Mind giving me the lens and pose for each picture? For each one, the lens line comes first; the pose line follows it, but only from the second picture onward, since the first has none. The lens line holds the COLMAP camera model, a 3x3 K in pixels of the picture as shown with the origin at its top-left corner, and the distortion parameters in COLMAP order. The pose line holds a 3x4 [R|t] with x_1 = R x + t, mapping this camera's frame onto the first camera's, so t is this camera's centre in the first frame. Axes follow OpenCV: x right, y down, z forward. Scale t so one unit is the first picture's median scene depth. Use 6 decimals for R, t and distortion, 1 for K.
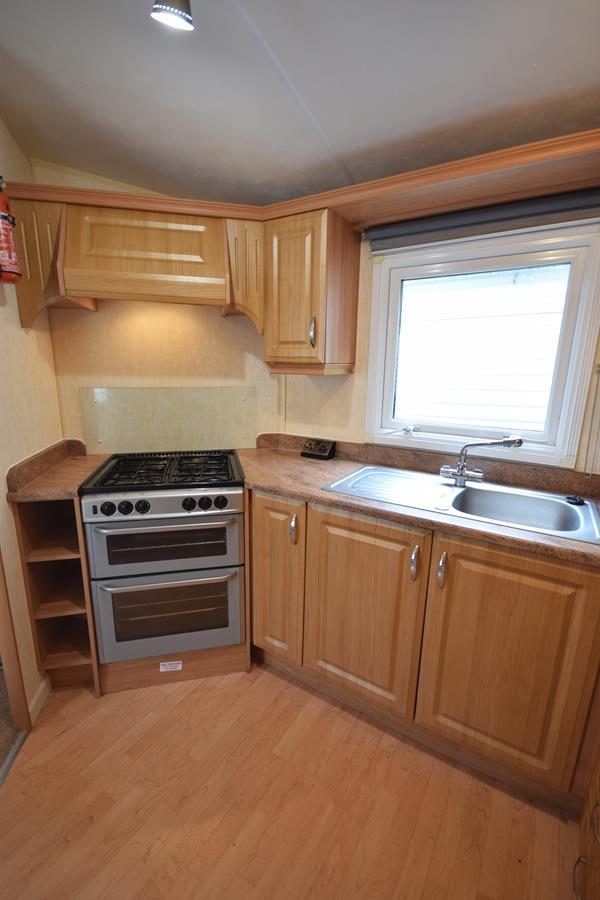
lens RADIAL K [[393.7, 0, 301.0], [0, 393.7, 457.0], [0, 0, 1]] dist [0.000719, -0.005756]
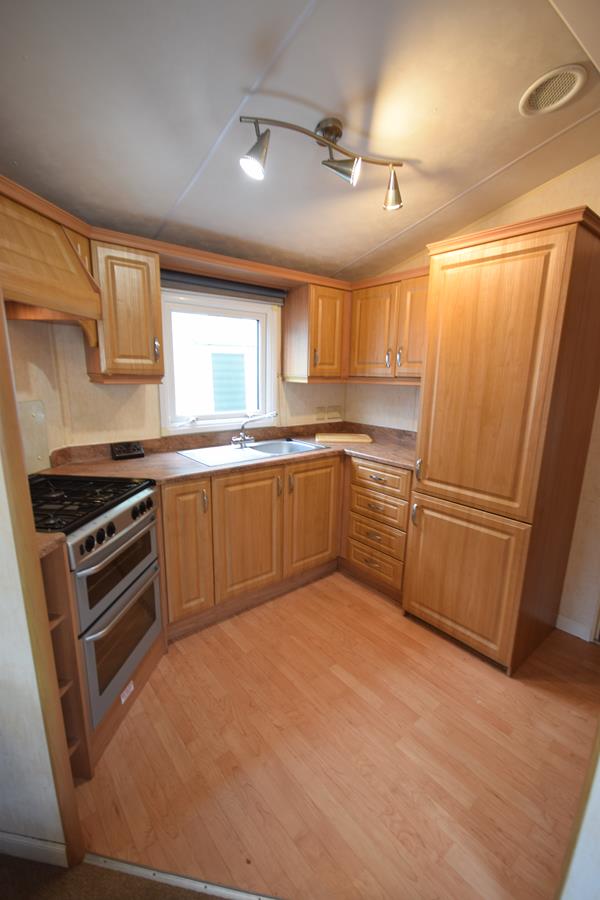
lens RADIAL K [[393.7, 0, 302.5], [0, 393.7, 455.8], [0, 0, 1]] dist [0.000719, -0.005756]
pose [[0.316217, -0.211214, 0.924876, -1.111341], [0.205609, 0.966987, 0.150533, -0.096132], [-0.926138, 0.142562, 0.349206, 0.212472]]
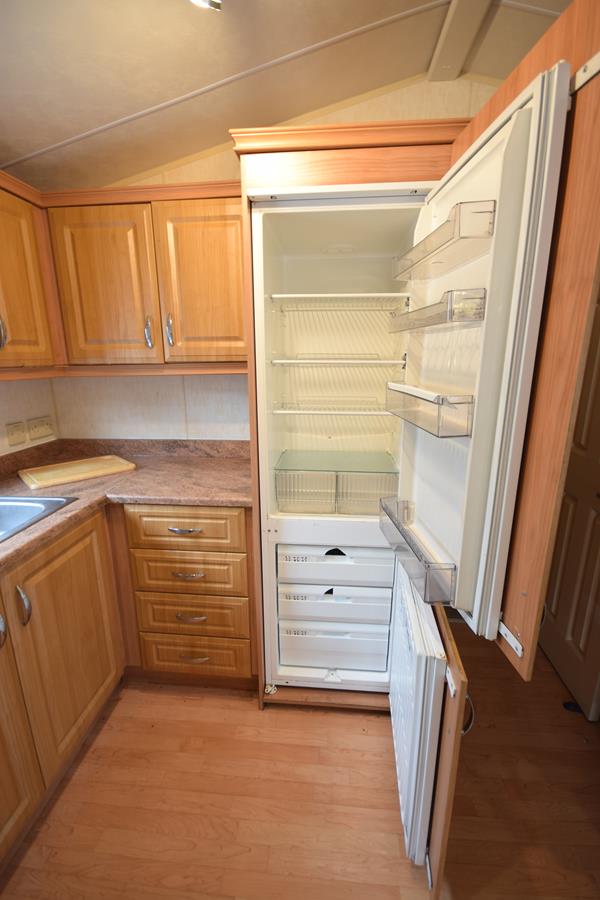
lens RADIAL K [[393.7, 0, 297.7], [0, 393.7, 455.6], [0, 0, 1]] dist [0.000719, -0.005756]
pose [[-0.450421, -0.231013, 0.862412, -0.482174], [0.208002, 0.912214, 0.352989, -0.159251], [-0.868249, 0.338377, -0.362829, 0.548933]]
